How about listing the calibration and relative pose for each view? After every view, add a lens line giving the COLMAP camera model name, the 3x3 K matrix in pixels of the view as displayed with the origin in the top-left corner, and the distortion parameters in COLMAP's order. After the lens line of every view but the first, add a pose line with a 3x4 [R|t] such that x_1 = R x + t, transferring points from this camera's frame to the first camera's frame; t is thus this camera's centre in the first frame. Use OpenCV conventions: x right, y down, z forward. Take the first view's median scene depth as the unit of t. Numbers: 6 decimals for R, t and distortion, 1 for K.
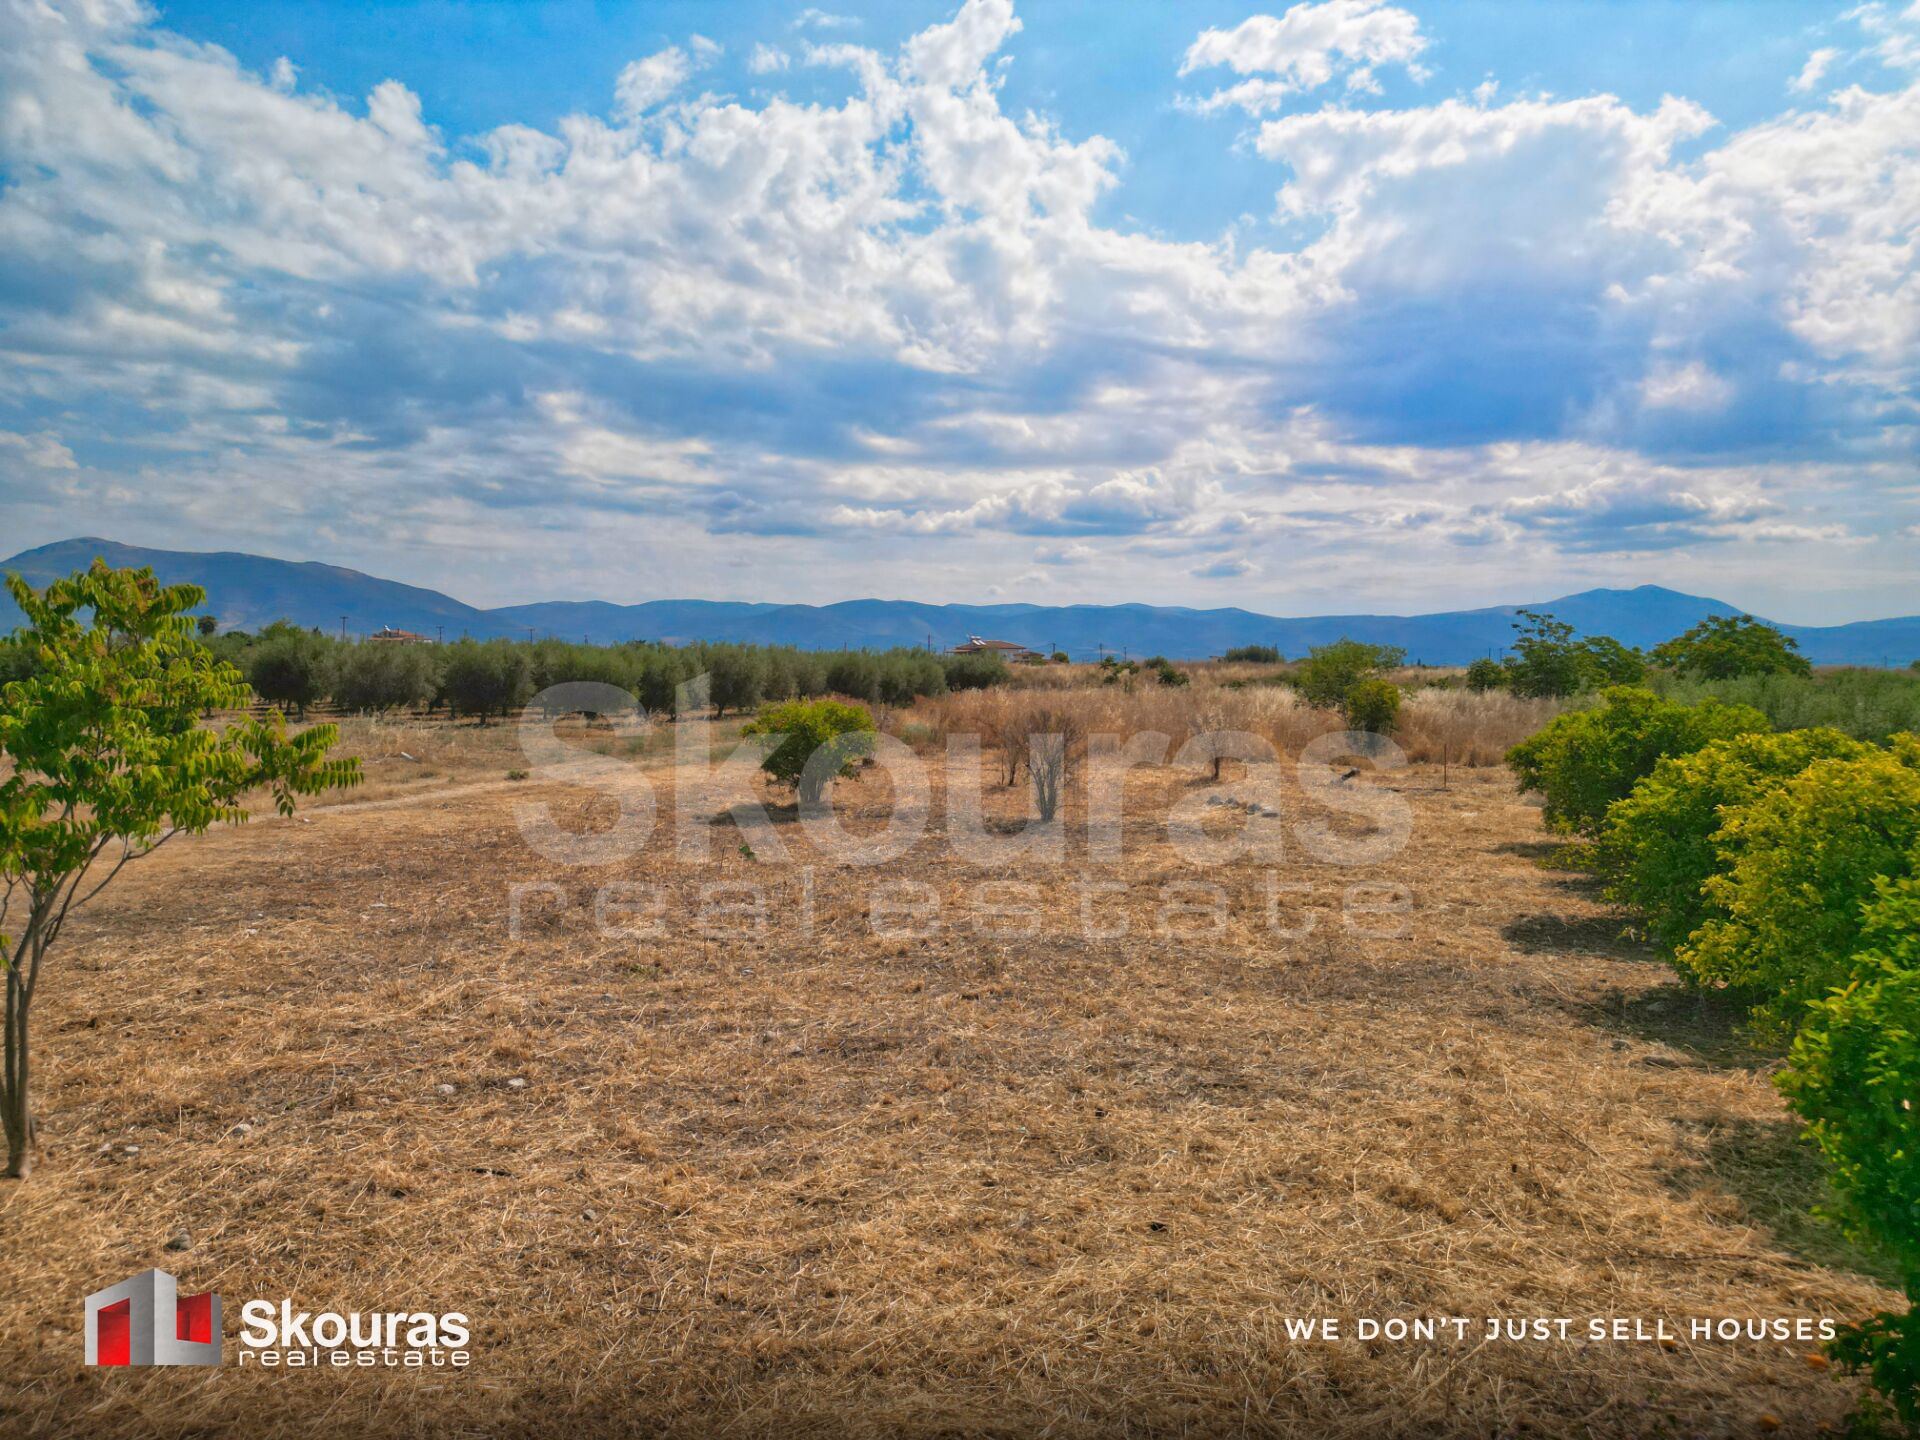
lens RADIAL K [[1357.6, 0, 952.2], [0, 1357.6, 718.7], [0, 0, 1]] dist [0.045689, -0.033334]
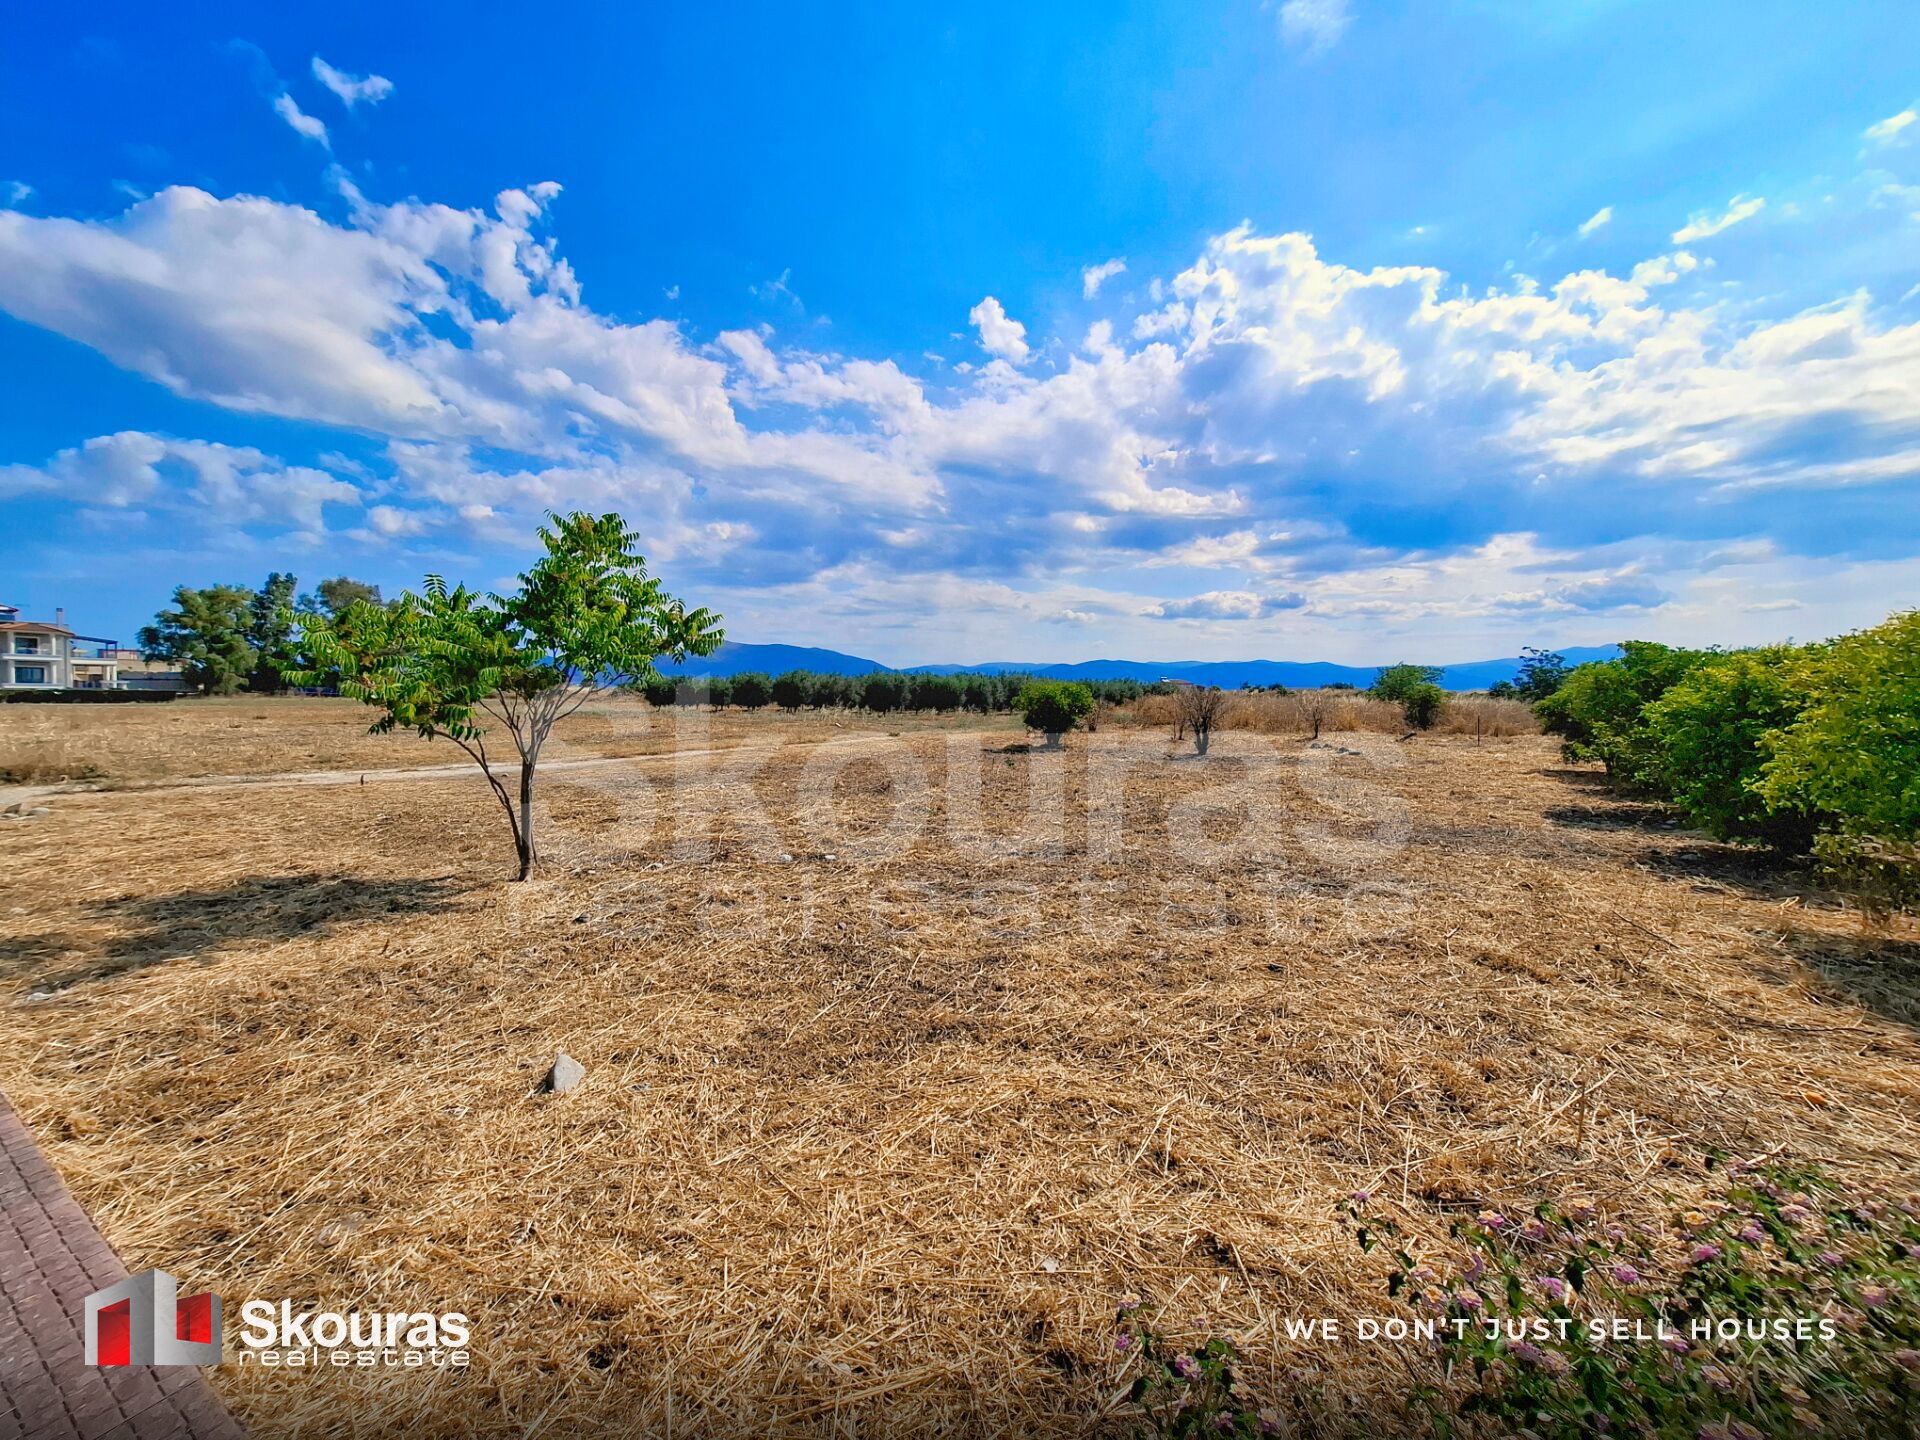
lens RADIAL K [[759.5, 0, 962.6], [0, 759.5, 717.4], [0, 0, 1]] dist [-0.010488, 0.003125]
pose [[0.970829, 0.001057, -0.239771, 0.043208], [-0.003922, 0.999926, -0.011475, 0.162544], [0.239741, 0.012080, 0.970762, 0.279935]]
